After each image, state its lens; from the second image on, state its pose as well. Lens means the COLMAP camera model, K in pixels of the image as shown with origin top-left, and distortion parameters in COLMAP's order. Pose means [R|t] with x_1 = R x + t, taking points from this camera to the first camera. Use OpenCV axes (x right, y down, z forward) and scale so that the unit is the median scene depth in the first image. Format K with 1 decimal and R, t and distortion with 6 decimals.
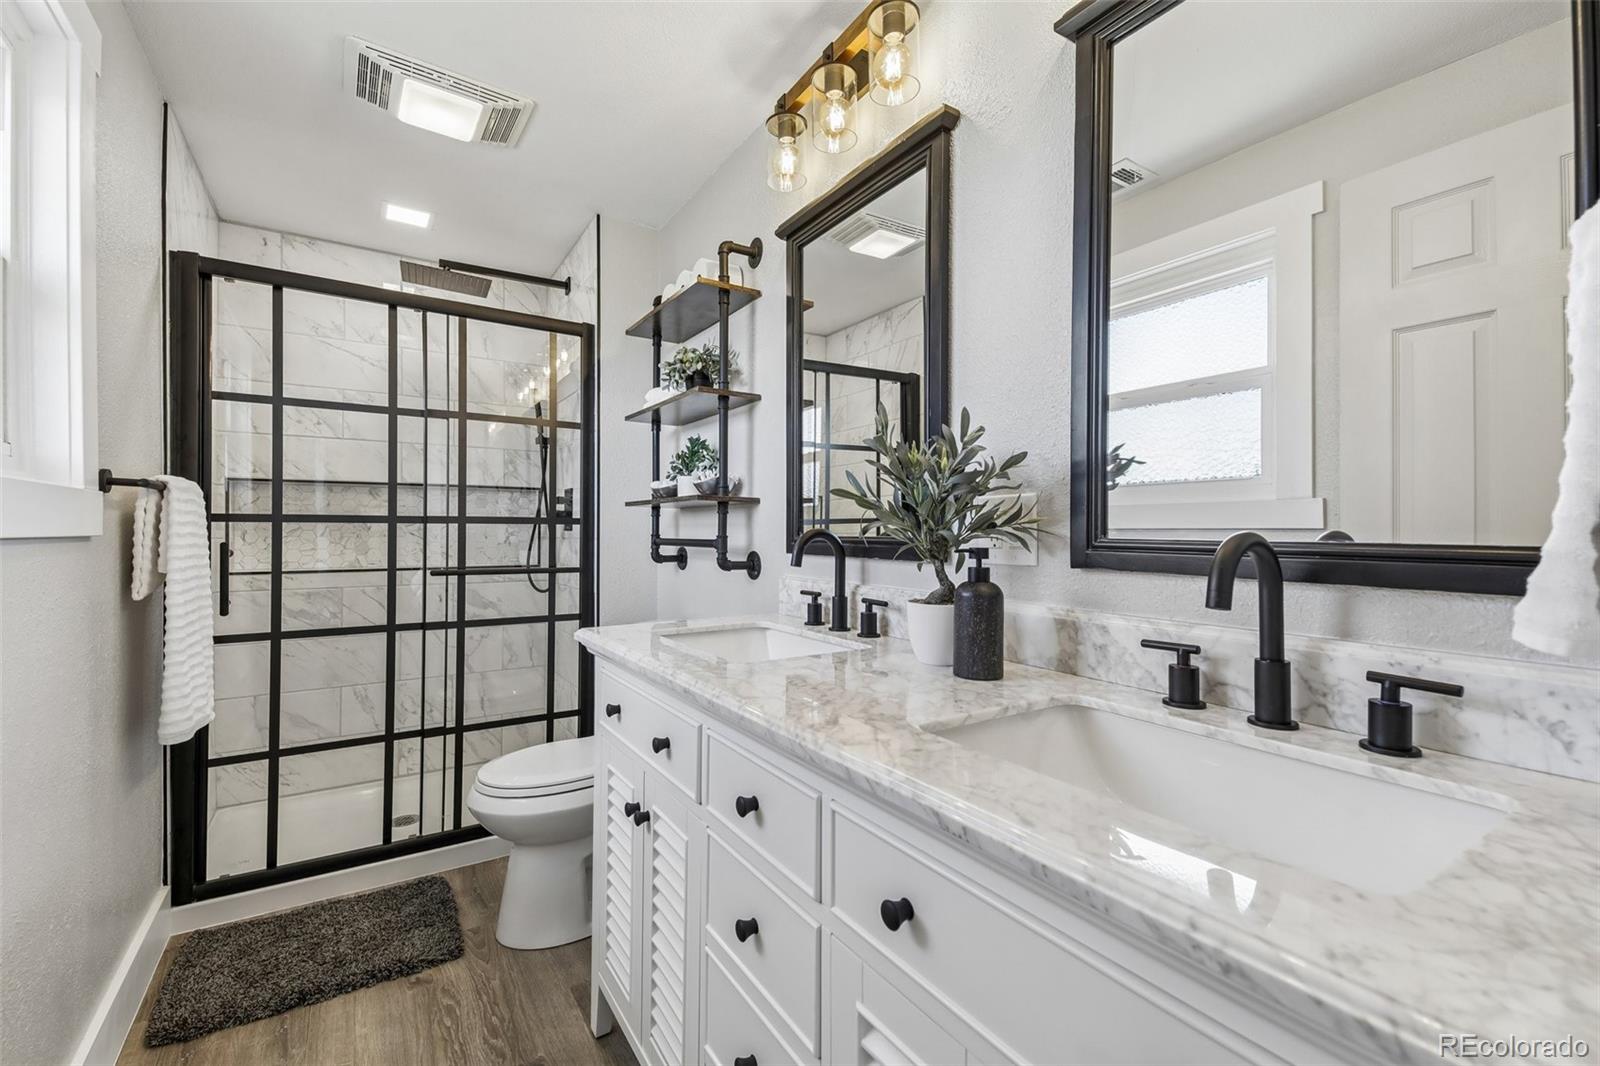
lens RADIAL K [[675.4, 0, 791.5], [0, 675.4, 527.2], [0, 0, 1]] dist [0.045918, -0.020586]
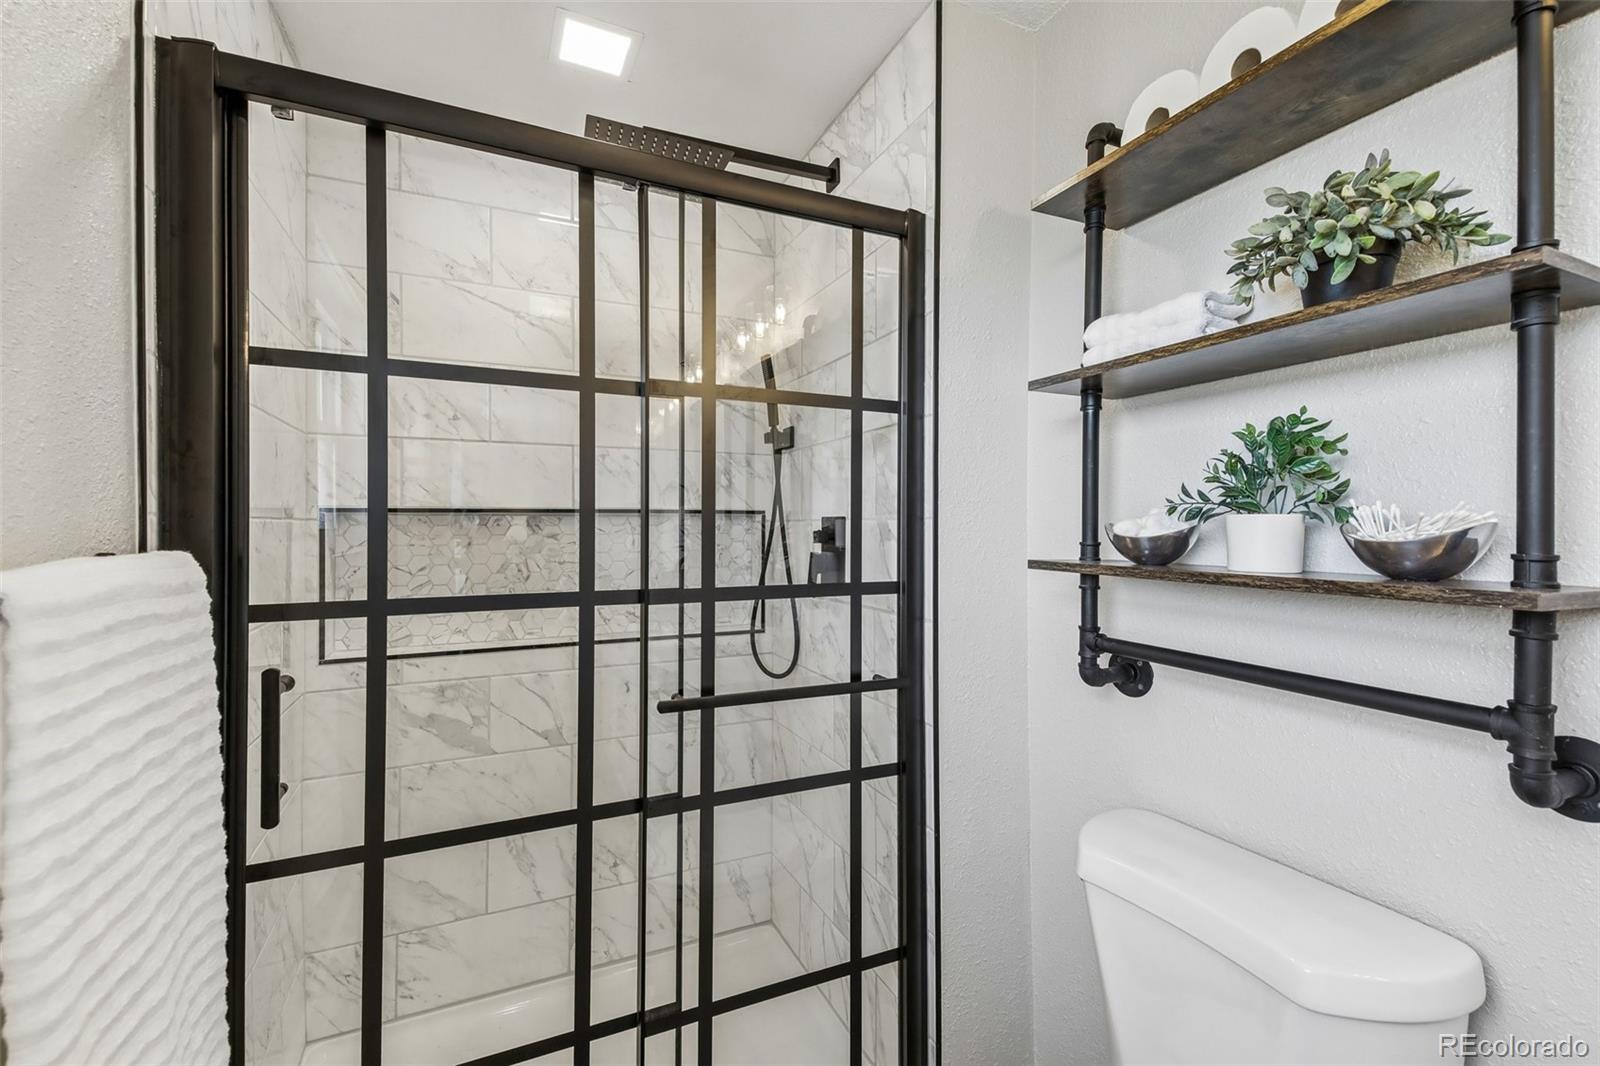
lens RADIAL K [[685.8, 0, 798.1], [0, 685.8, 526.6], [0, 0, 1]] dist [0.016395, 0.000008]
pose [[0.989888, -0.000423, -0.141853, -0.352905], [0.001227, 0.999984, 0.005577, -0.066752], [0.141849, -0.005695, 0.989872, 0.515167]]
